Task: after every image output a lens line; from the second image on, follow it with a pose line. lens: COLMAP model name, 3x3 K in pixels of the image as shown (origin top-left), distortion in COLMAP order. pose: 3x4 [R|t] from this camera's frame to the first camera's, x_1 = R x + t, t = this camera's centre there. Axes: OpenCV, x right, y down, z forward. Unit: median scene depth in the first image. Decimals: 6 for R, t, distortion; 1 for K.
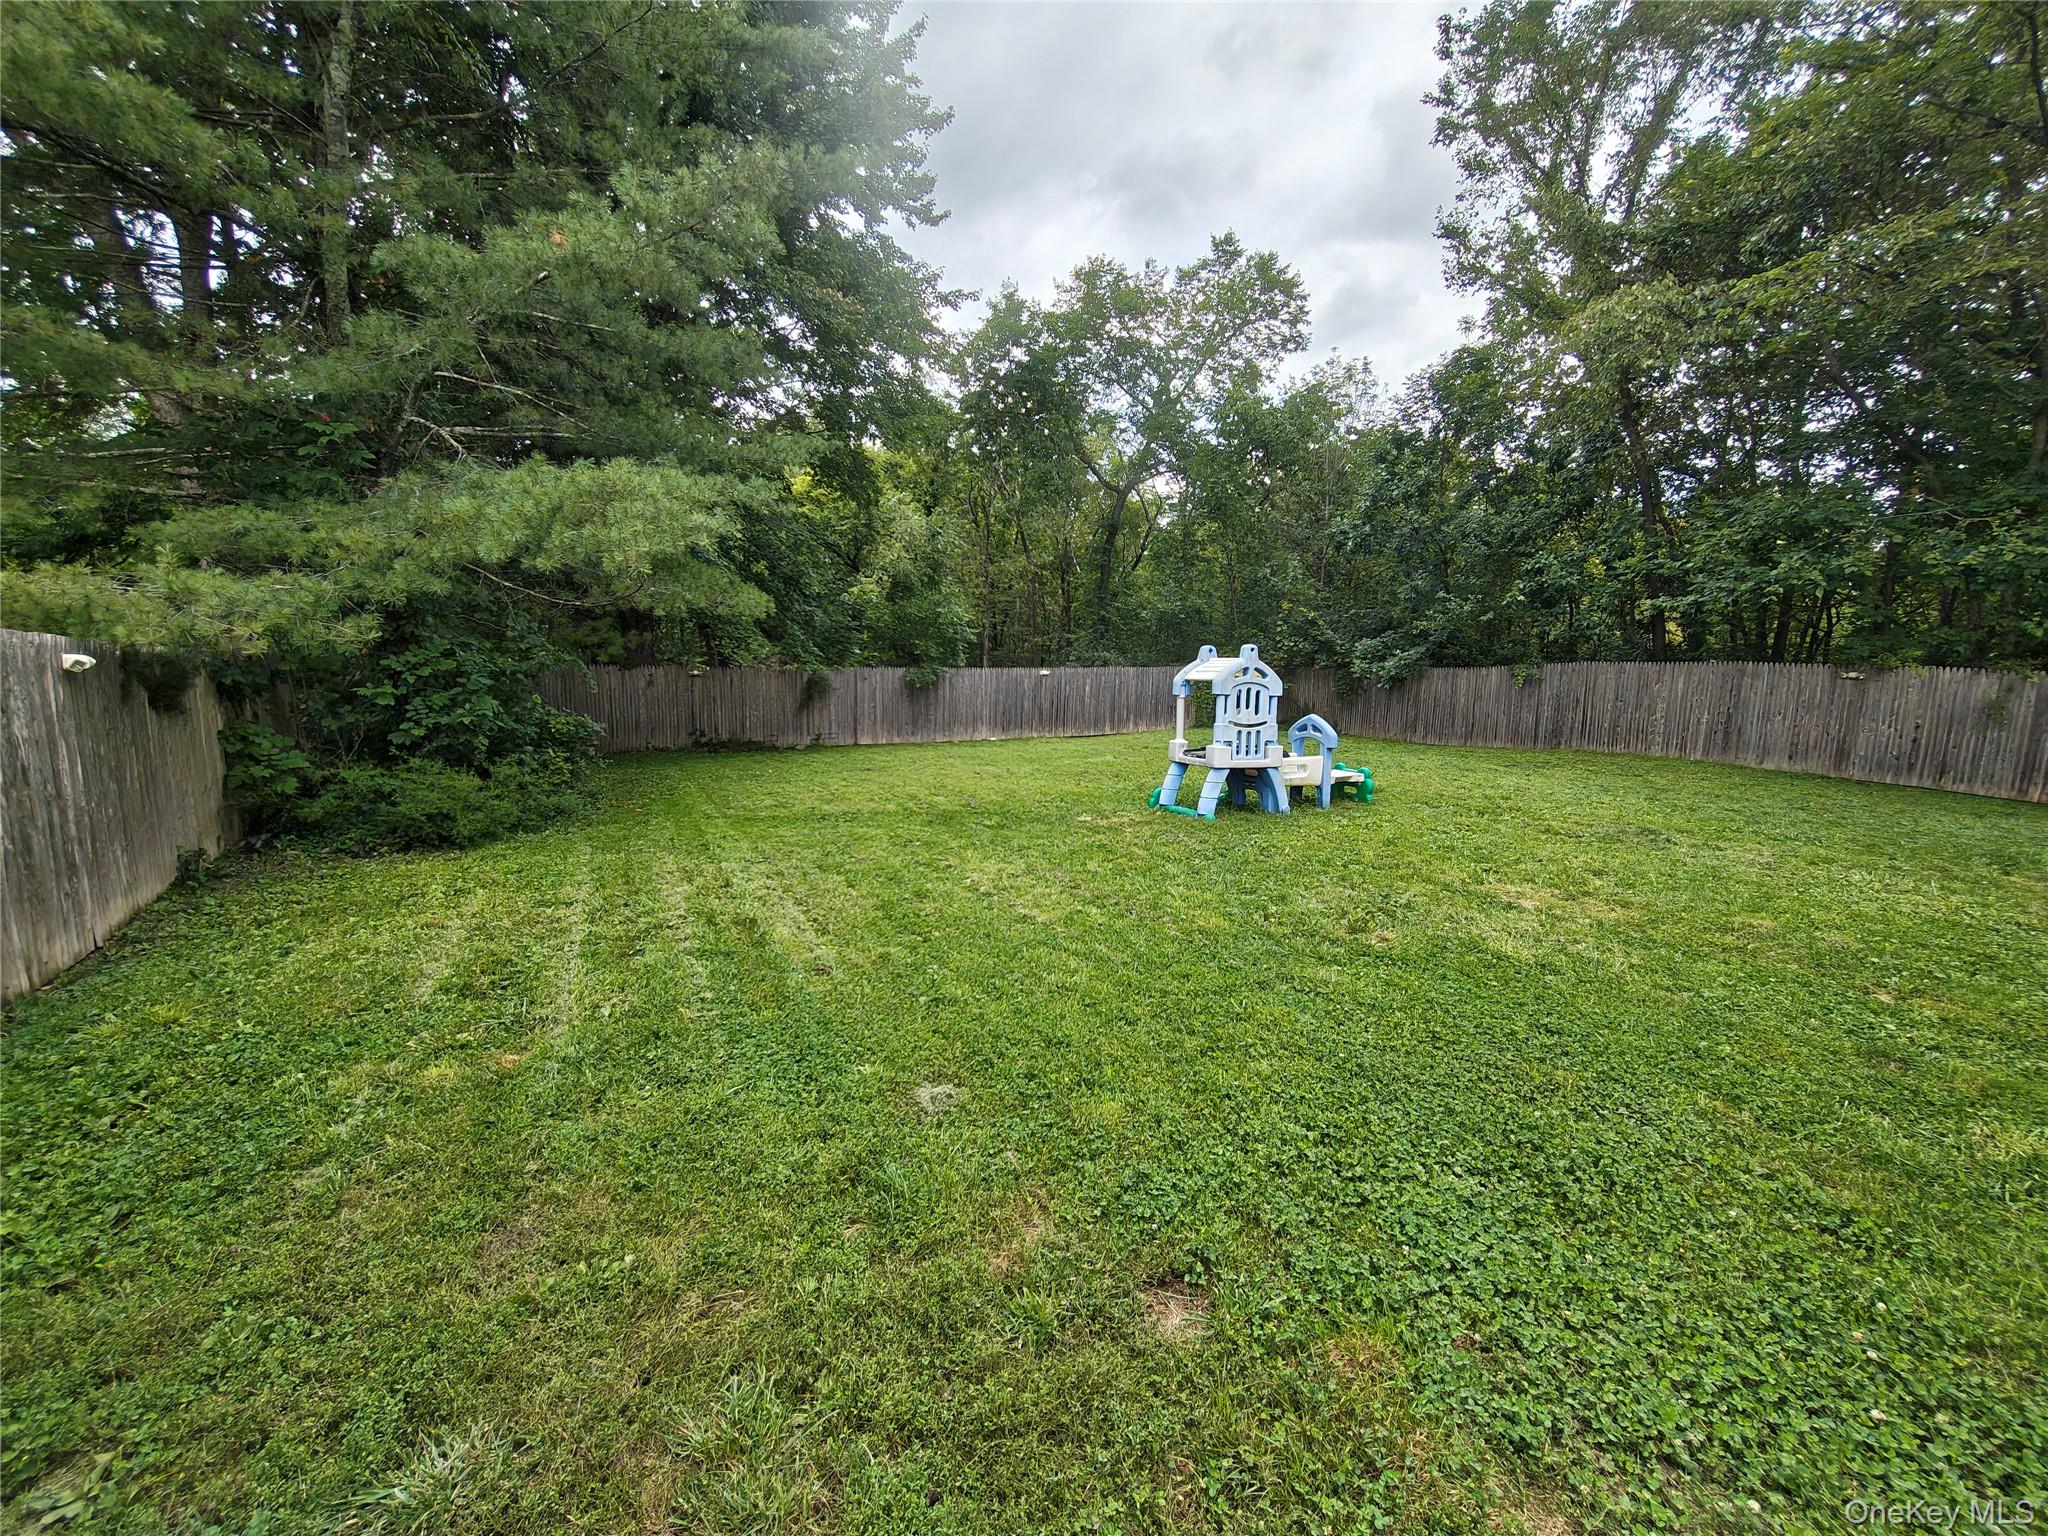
lens RADIAL K [[867.0, 0, 1030.3], [0, 867.0, 774.9], [0, 0, 1]] dist [-0.011680, -0.000176]
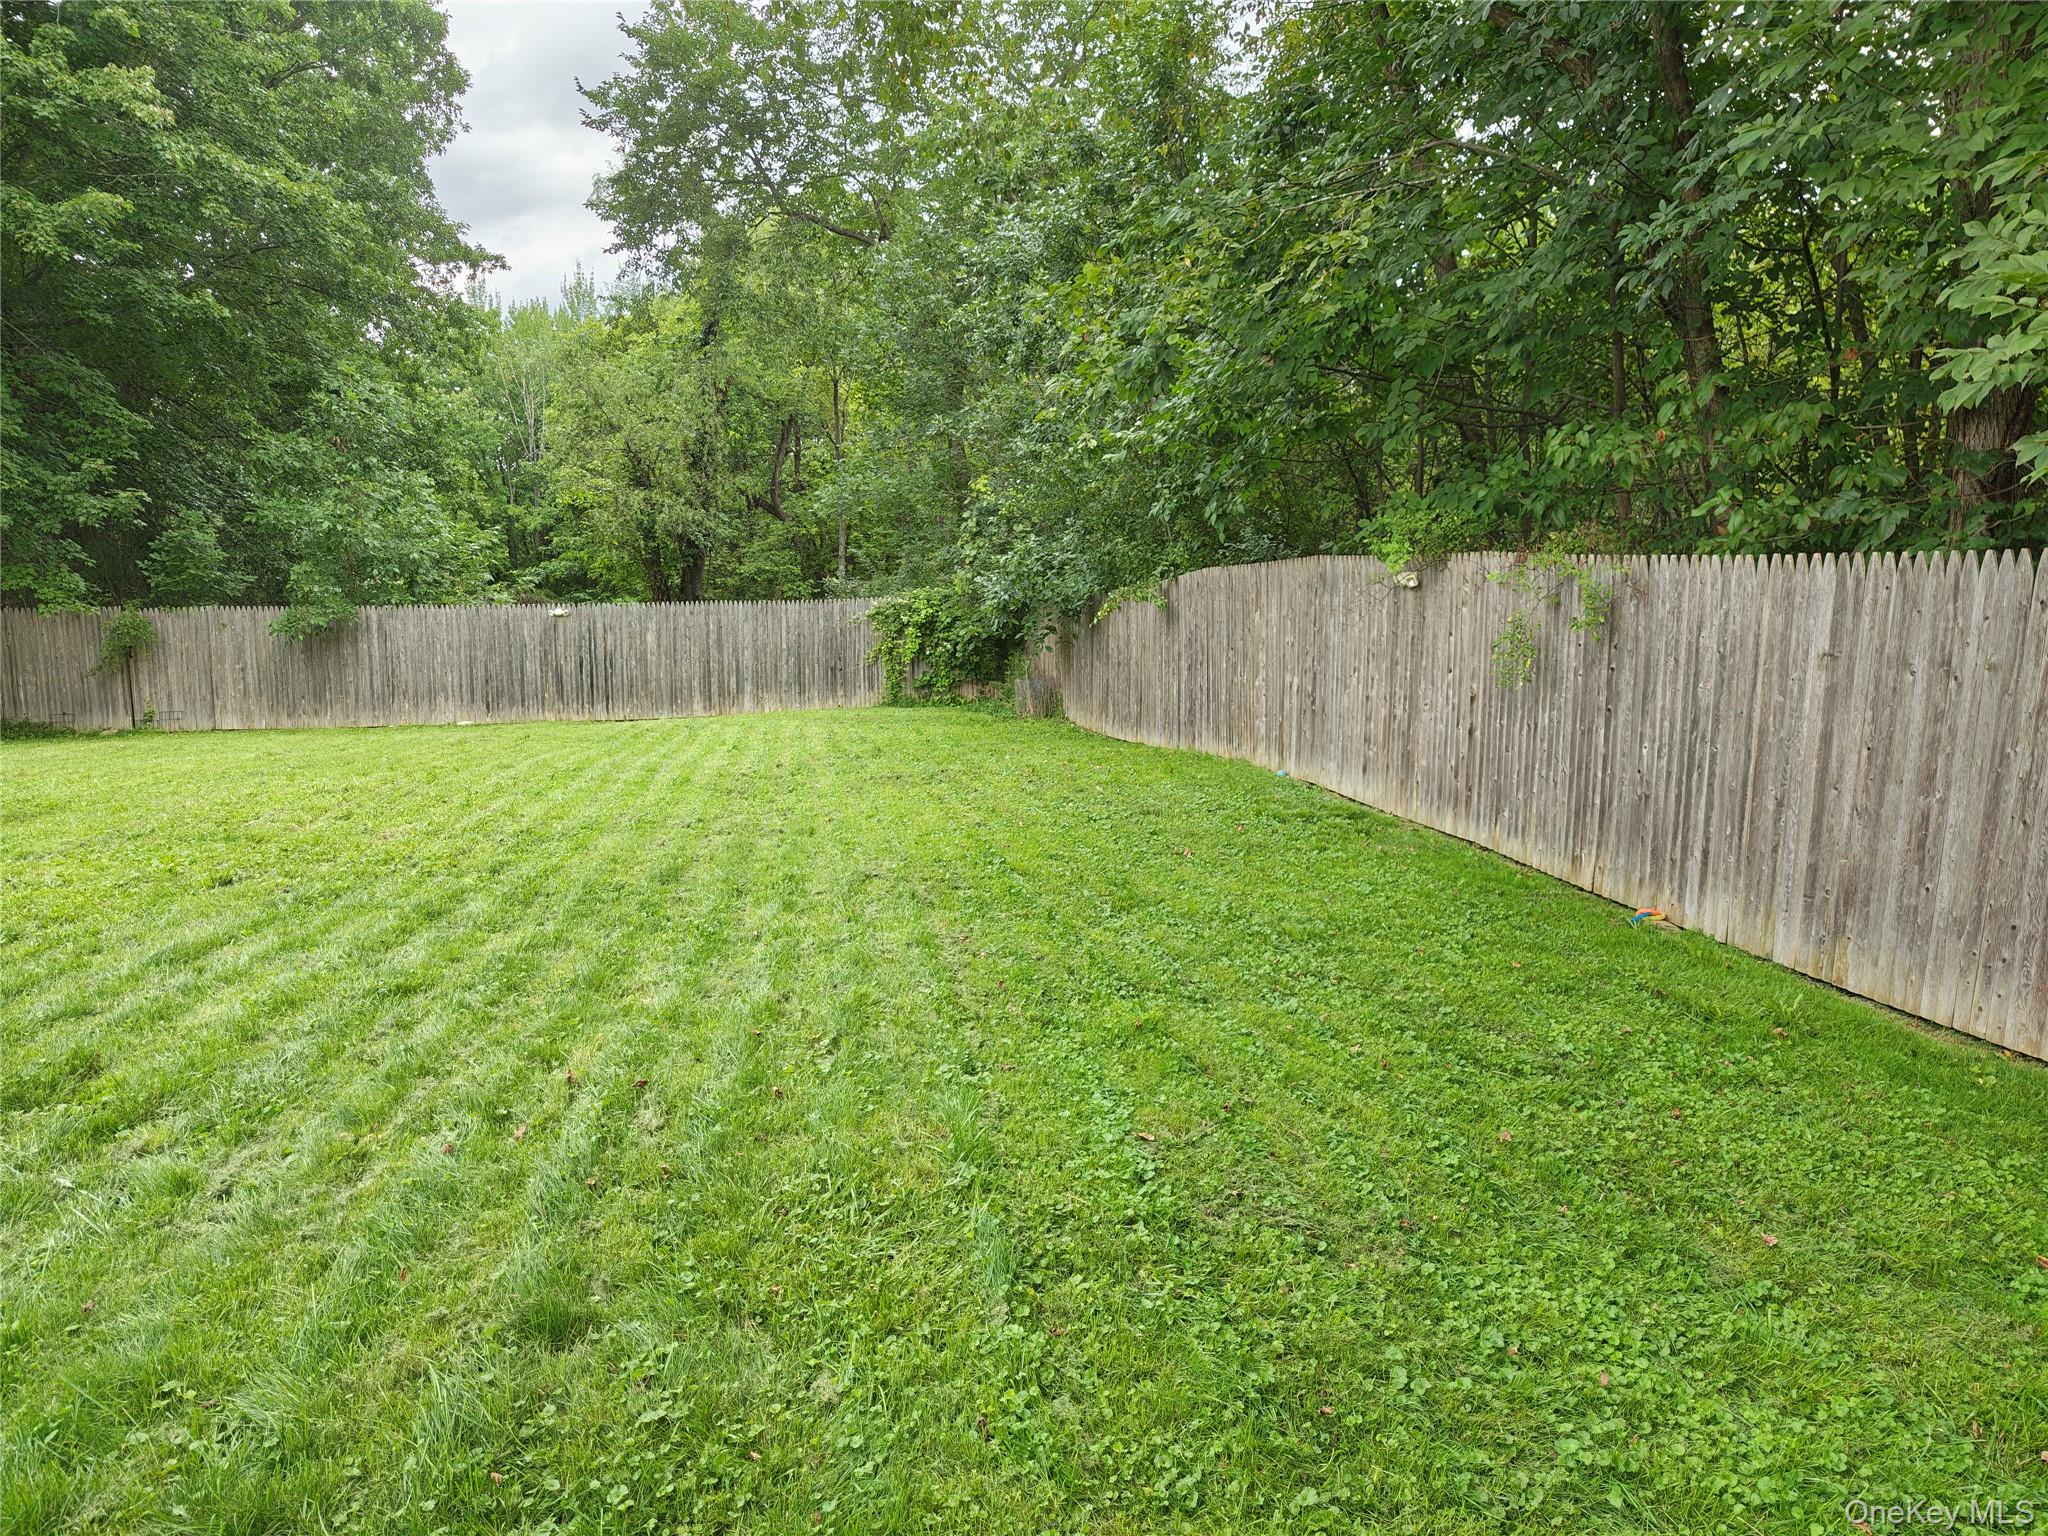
lens RADIAL K [[1368.6, 0, 1026.1], [0, 1368.6, 793.3], [0, 0, 1]] dist [0.028197, -0.002087]
pose [[0.953761, 0.020868, -0.299839, 1.473078], [-0.019741, 0.999782, 0.006789, -0.016564], [0.299916, -0.000556, 0.953966, 0.482670]]
